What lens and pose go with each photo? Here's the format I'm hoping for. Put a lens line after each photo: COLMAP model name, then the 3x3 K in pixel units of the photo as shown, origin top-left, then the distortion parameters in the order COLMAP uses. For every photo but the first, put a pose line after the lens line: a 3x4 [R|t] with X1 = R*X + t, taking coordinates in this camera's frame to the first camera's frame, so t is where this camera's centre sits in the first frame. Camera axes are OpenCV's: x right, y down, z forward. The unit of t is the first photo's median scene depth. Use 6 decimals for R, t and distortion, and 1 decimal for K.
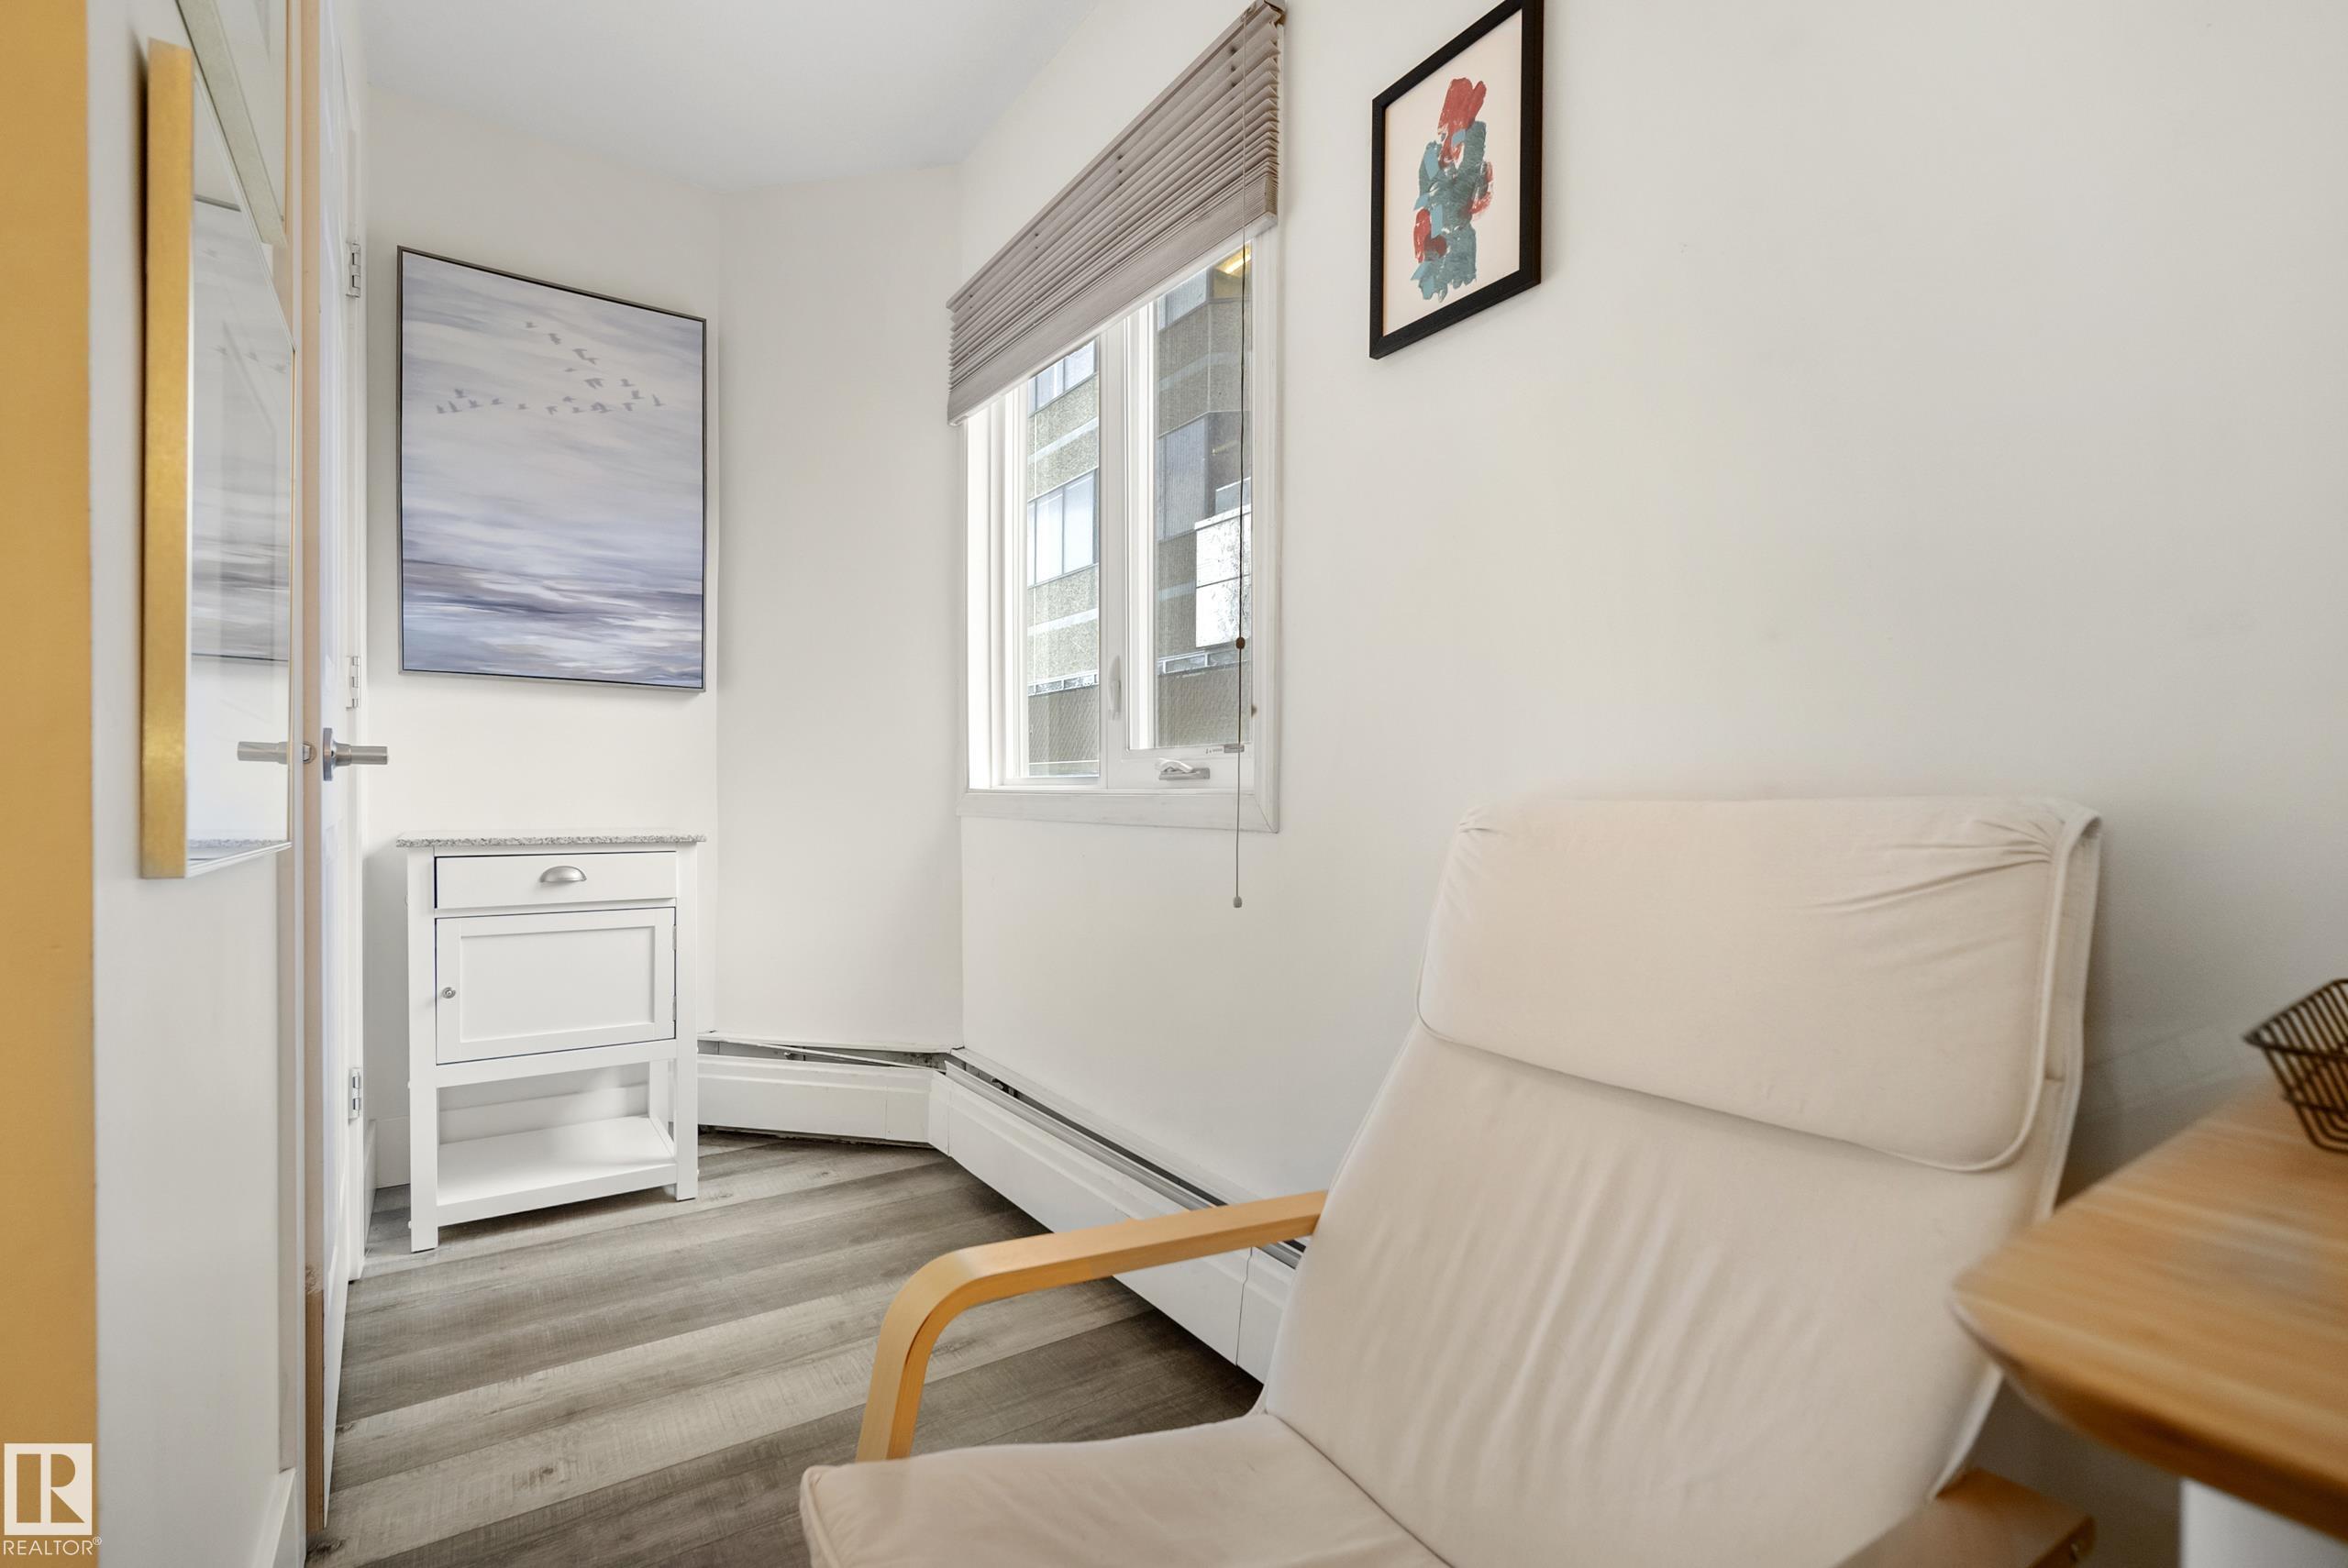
lens RADIAL K [[1042.7, 0, 1168.5], [0, 1042.7, 790.1], [0, 0, 1]] dist [-0.008650, 0.002738]
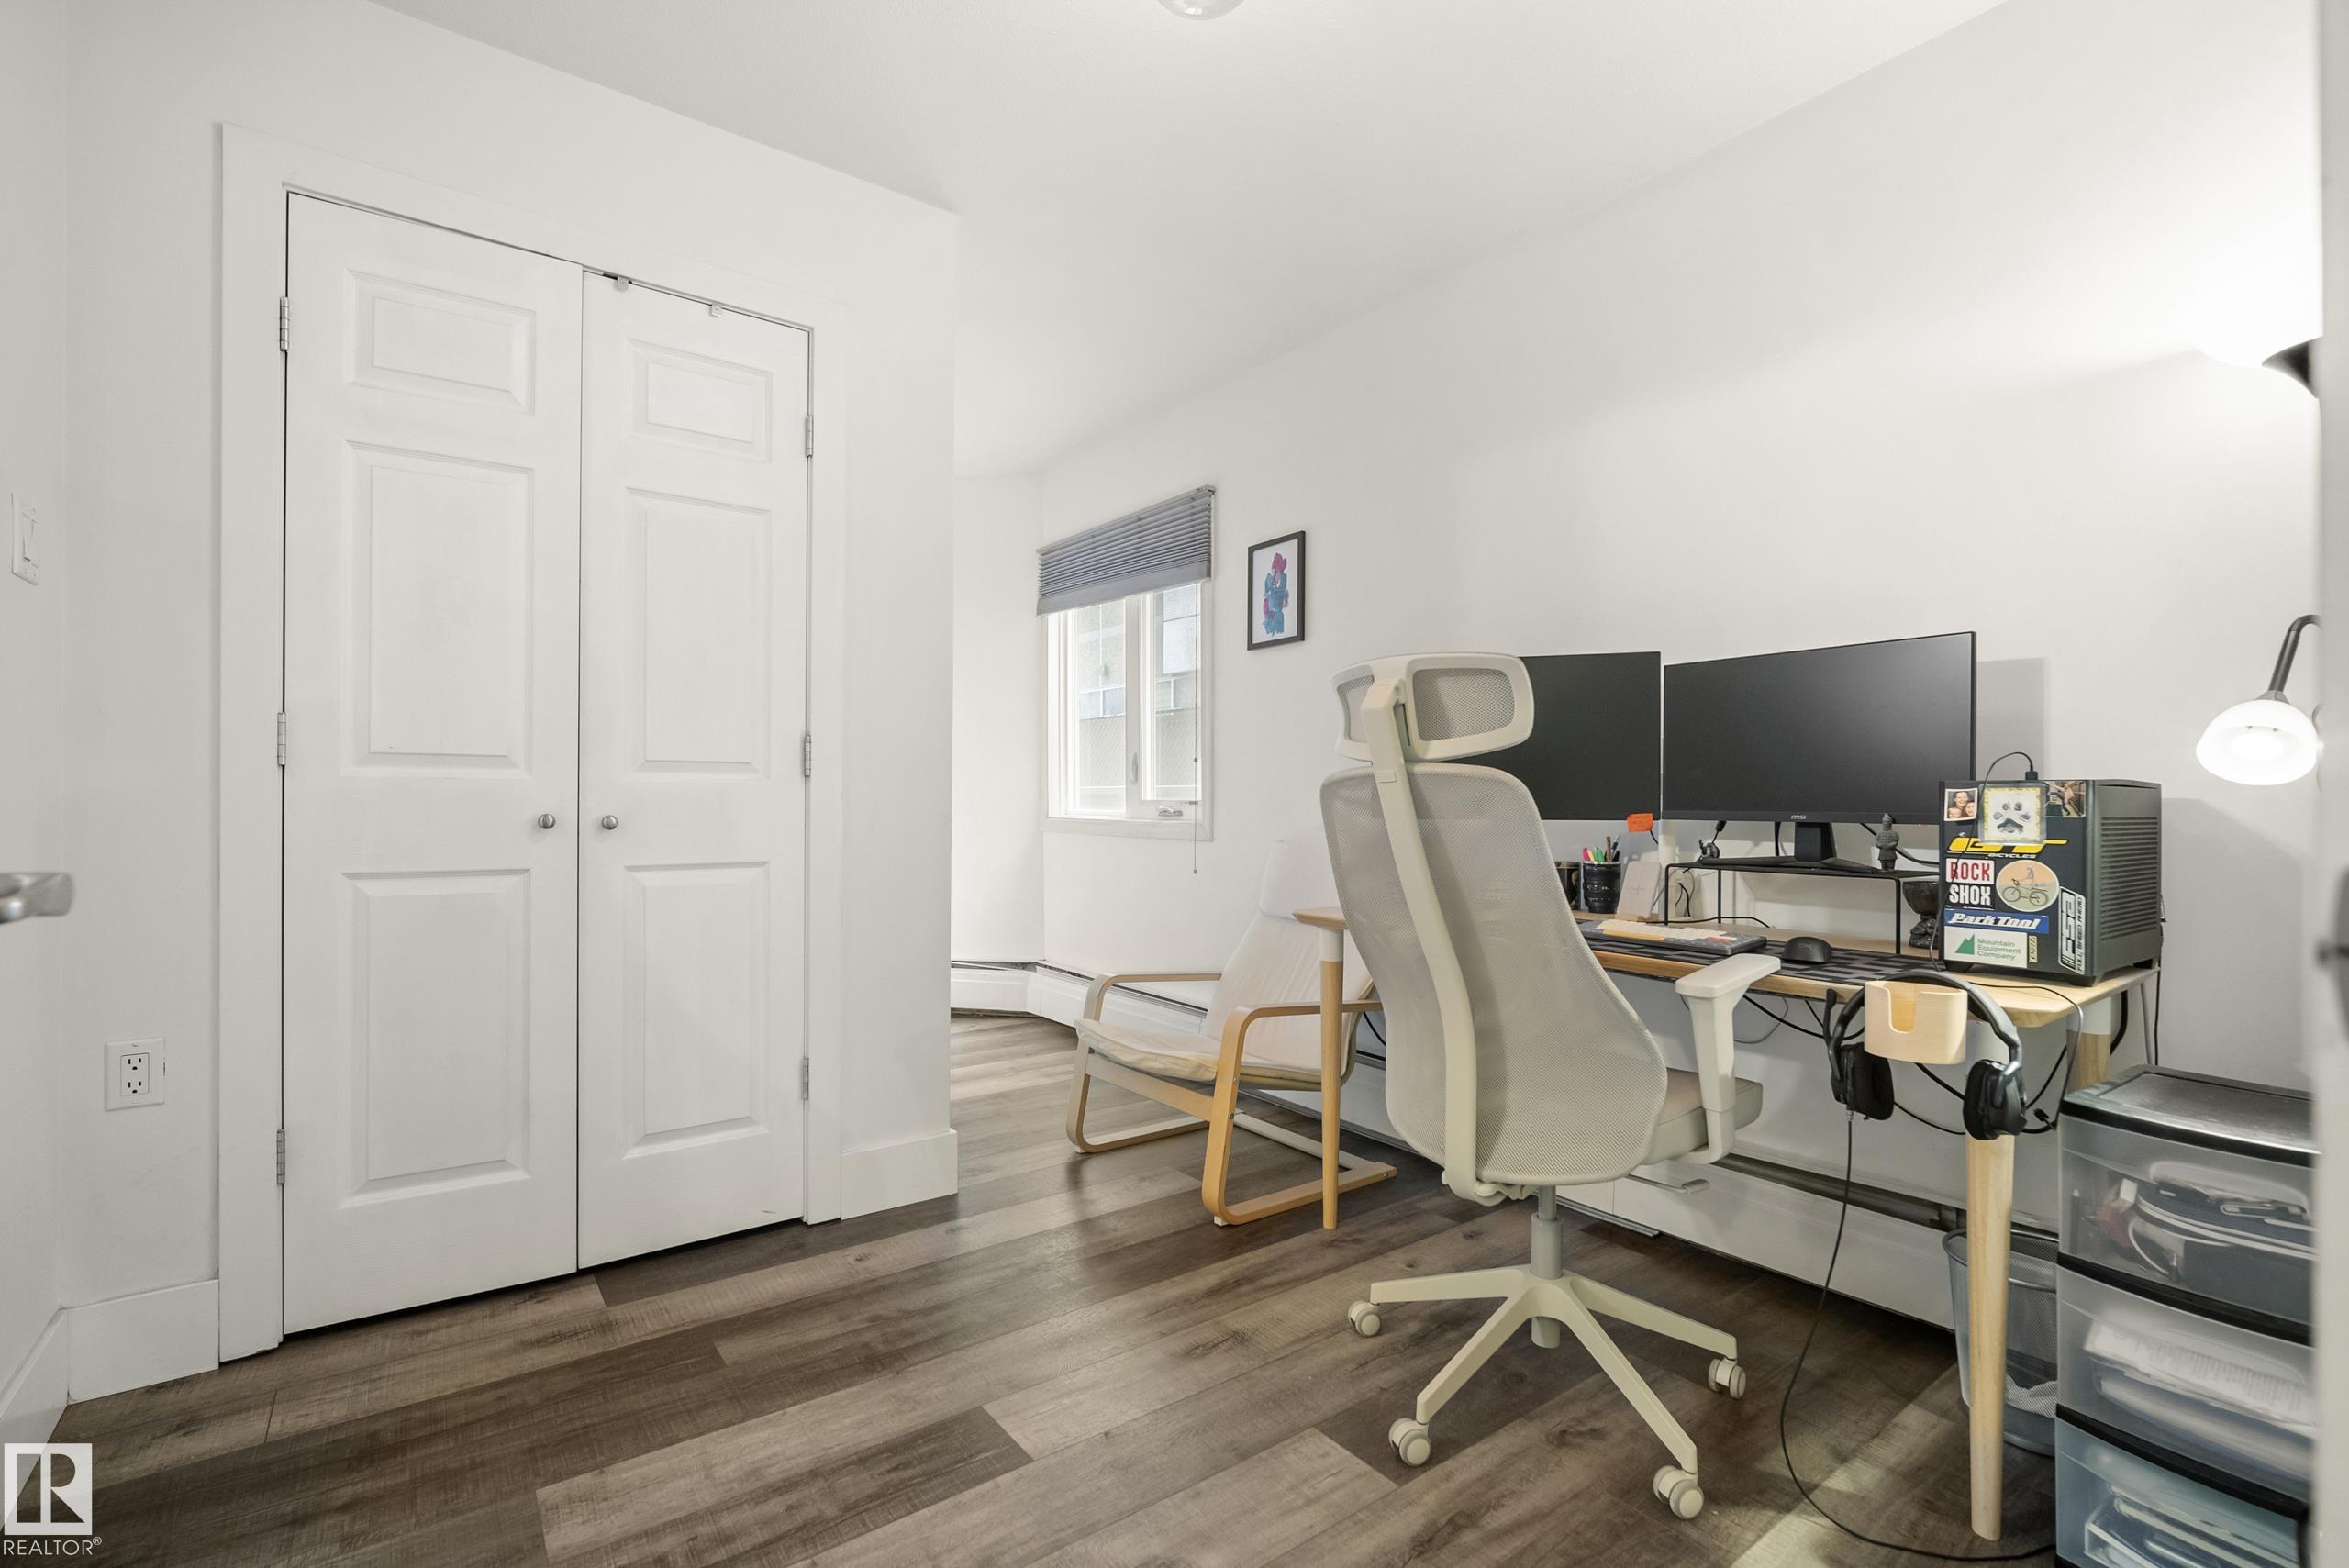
lens RADIAL K [[1043.2, 0, 1169.0], [0, 1043.2, 790.1], [0, 0, 1]] dist [-0.008650, 0.002738]
pose [[0.999425, -0.002198, 0.033826, -0.078718], [0.002156, 0.999997, 0.001296, -0.086844], [-0.033829, -0.001222, 0.999427, -1.495505]]
